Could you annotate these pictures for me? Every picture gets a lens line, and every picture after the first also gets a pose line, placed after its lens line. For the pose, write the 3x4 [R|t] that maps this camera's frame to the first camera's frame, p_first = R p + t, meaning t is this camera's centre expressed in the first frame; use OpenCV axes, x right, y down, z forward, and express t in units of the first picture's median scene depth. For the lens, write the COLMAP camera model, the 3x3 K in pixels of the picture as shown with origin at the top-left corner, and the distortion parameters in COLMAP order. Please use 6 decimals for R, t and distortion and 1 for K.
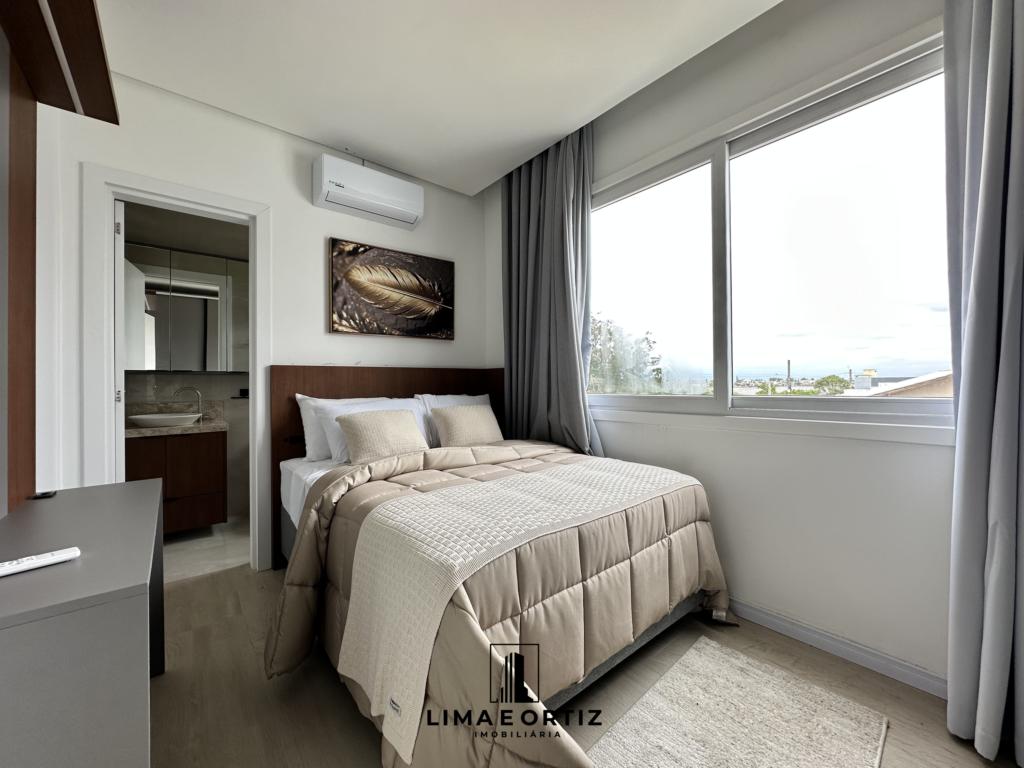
lens RADIAL K [[407.7, 0, 513.1], [0, 407.7, 383.1], [0, 0, 1]] dist [-0.005435, 0.000997]
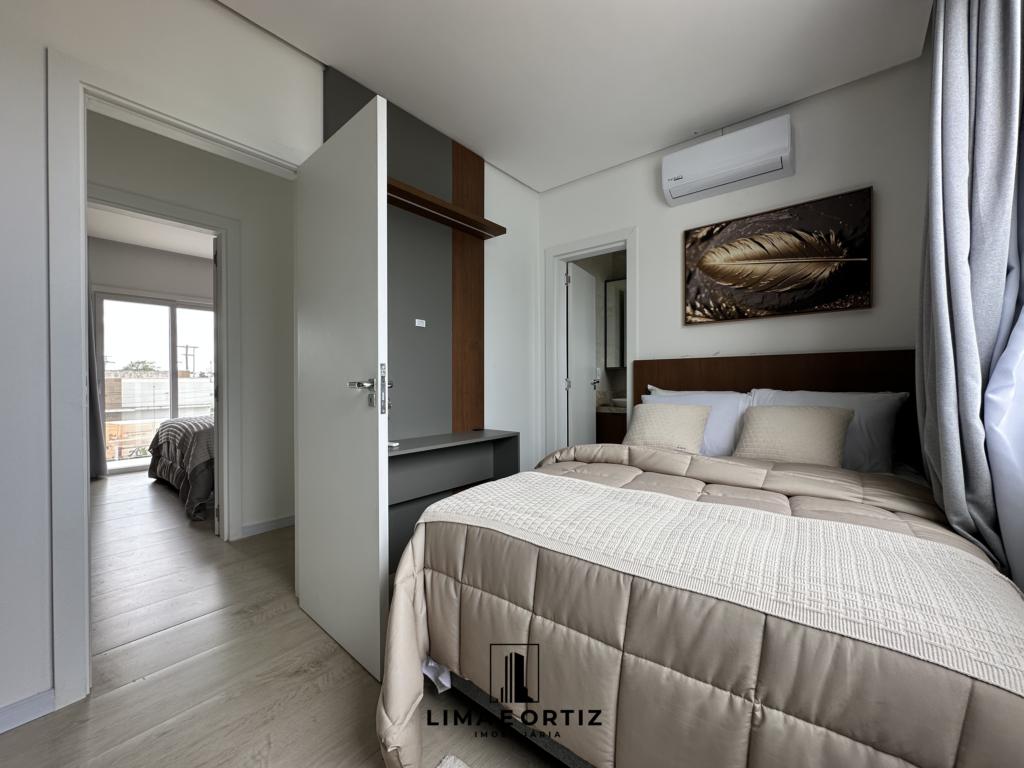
lens RADIAL K [[407.7, 0, 513.1], [0, 407.7, 383.1], [0, 0, 1]] dist [-0.005435, 0.000997]
pose [[0.190859, 0.012611, -0.981536, 0.459981], [0.005132, 0.999891, 0.013845, 0.003474], [0.981604, -0.007680, 0.190774, 0.381071]]
